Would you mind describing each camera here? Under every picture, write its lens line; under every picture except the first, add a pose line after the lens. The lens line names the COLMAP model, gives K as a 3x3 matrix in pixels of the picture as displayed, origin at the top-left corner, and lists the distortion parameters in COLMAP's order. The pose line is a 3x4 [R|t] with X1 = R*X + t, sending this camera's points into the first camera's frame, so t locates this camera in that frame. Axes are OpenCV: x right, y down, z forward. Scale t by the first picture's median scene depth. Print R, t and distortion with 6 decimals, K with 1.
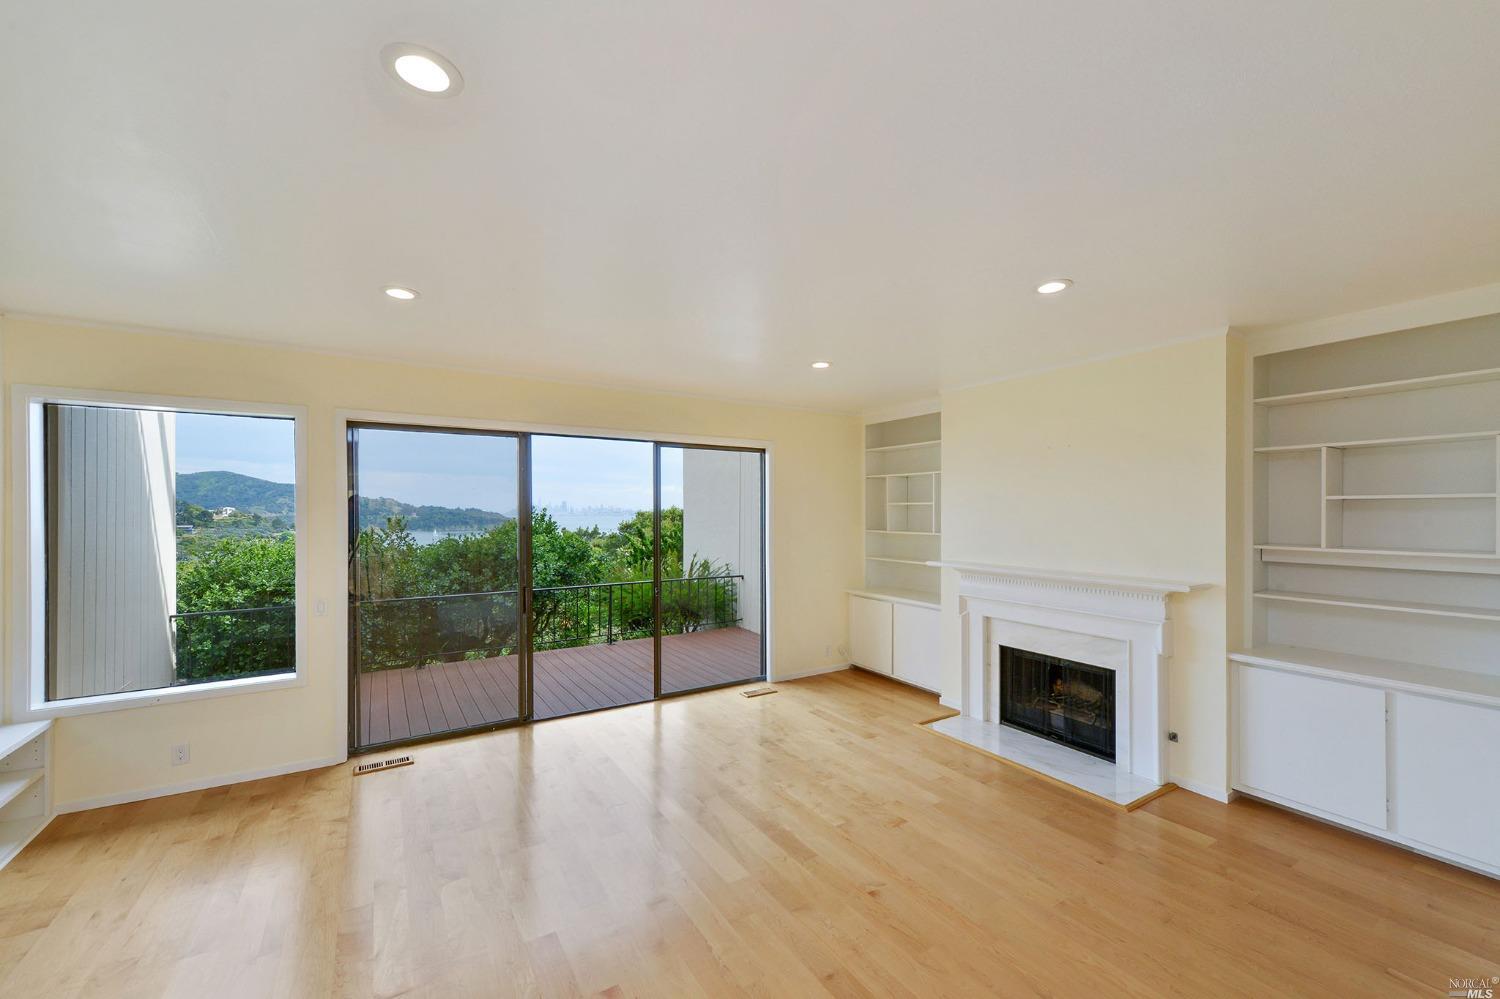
lens RADIAL K [[590.1, 0, 751.6], [0, 590.1, 510.0], [0, 0, 1]] dist [0.000137, 0.000070]
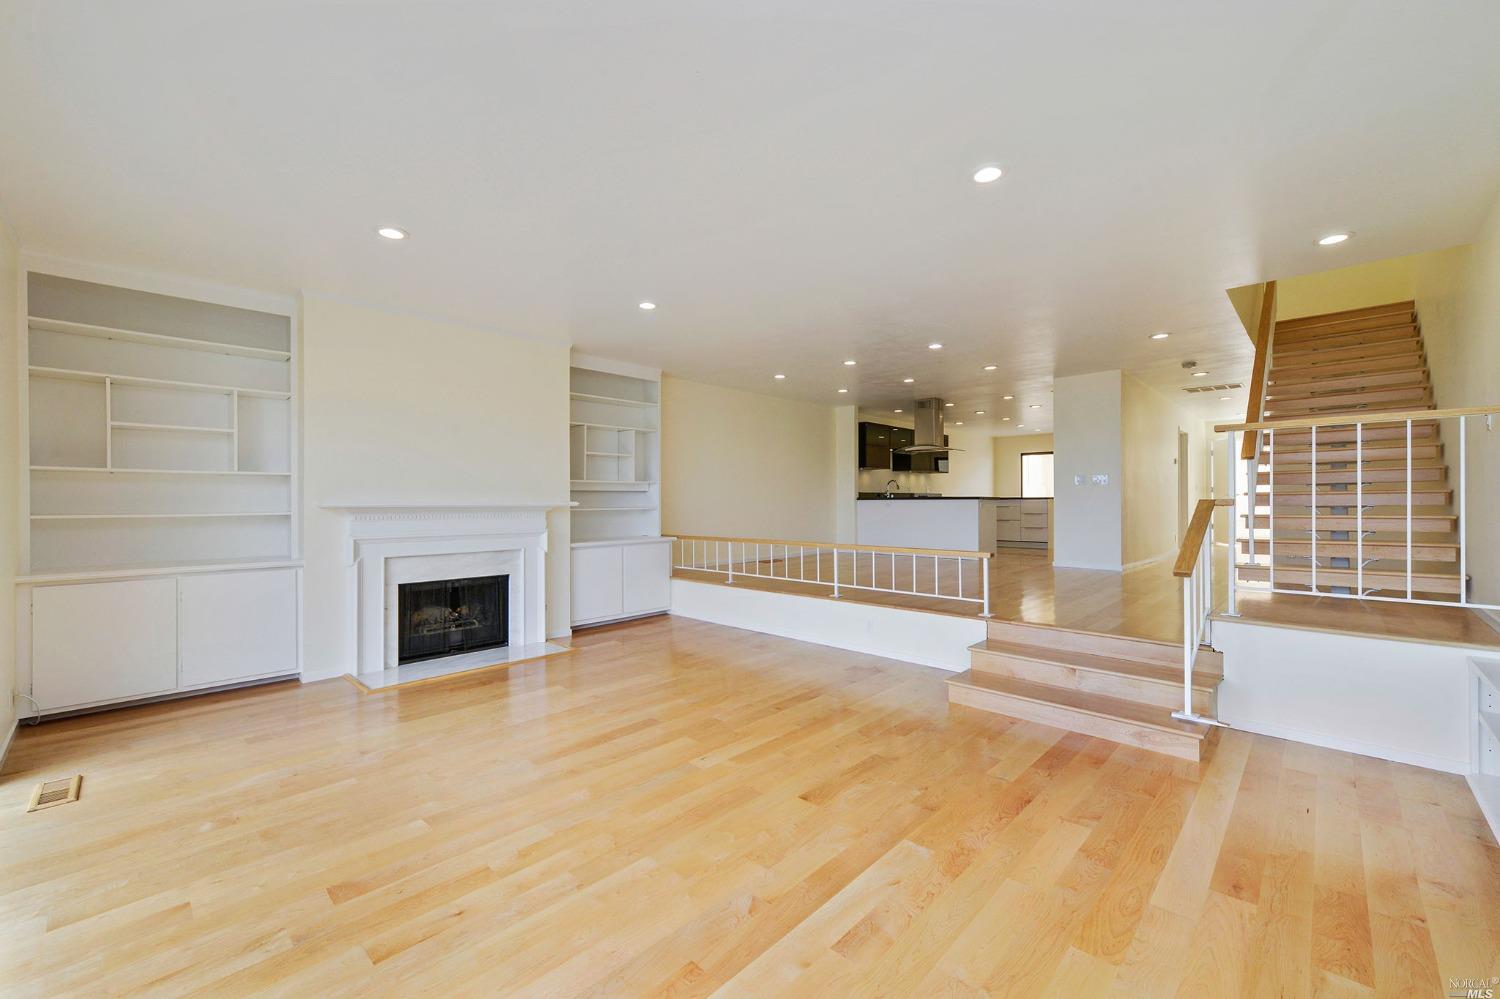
lens RADIAL K [[624.6, 0, 750.0], [0, 624.6, 499.5], [0, 0, 1]] dist [0.000533, -0.000016]
pose [[-0.239852, 0.000497, 0.970809, -0.791632], [0.002228, 0.999998, 0.000039, 0.099992], [-0.970807, 0.002173, -0.239853, 0.758185]]
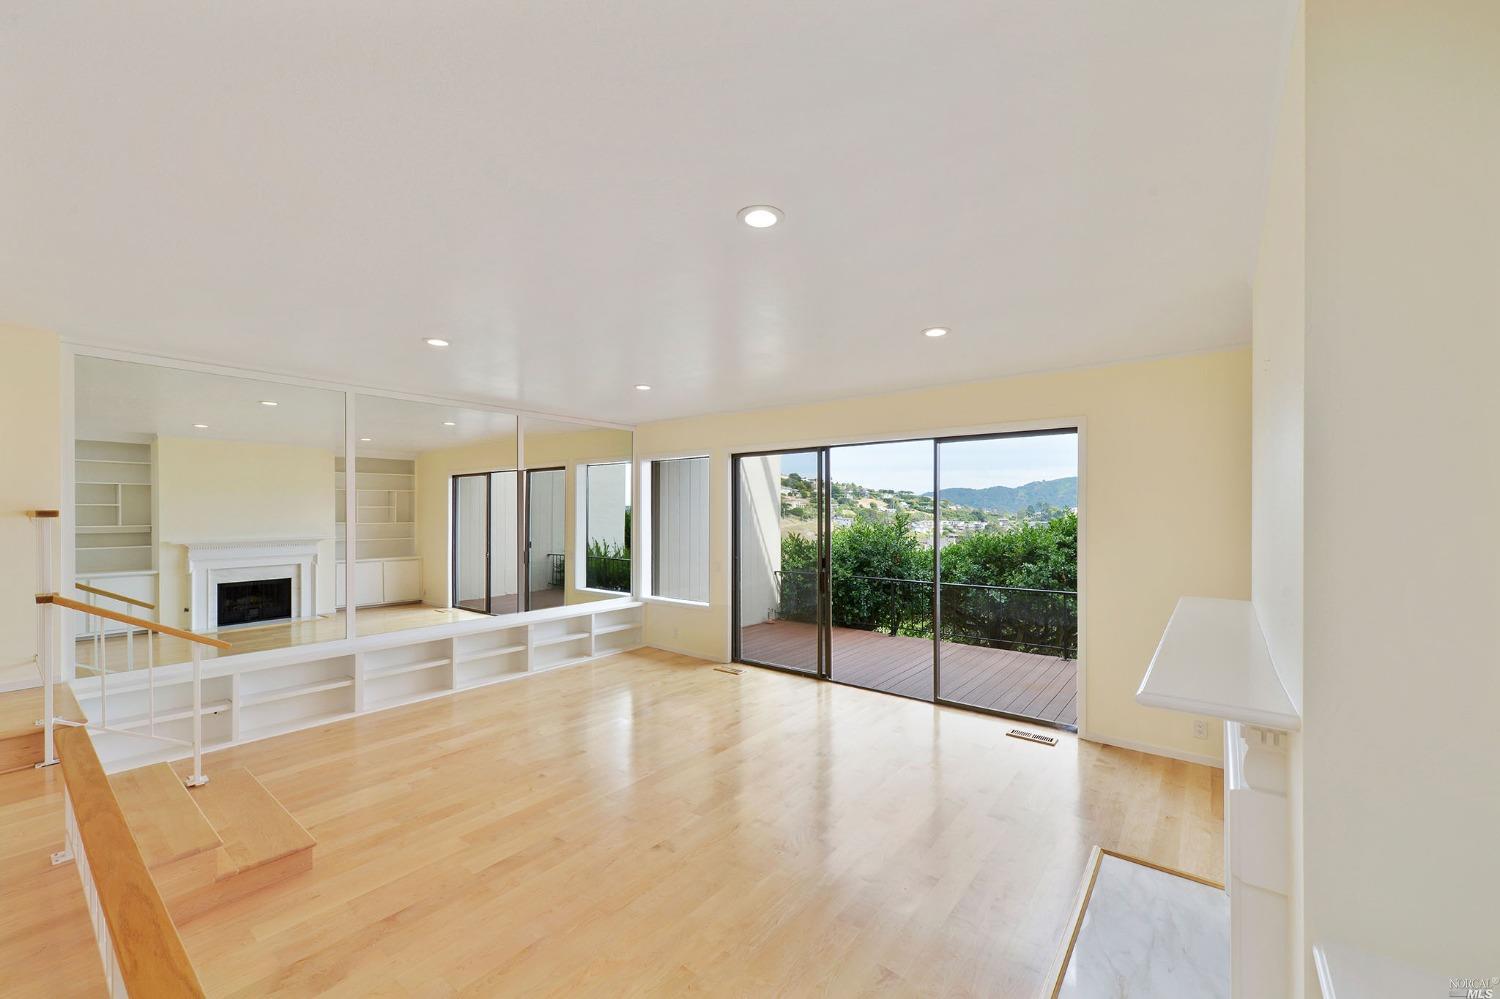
lens RADIAL K [[590.1, 0, 751.6], [0, 590.1, 510.0], [0, 0, 1]] dist [0.000137, 0.000070]
pose [[0.333564, -0.001401, -0.942727, 0.825745], [0.002023, 0.999998, -0.000770, 0.004085], [0.942725, -0.001651, 0.333566, 0.490569]]
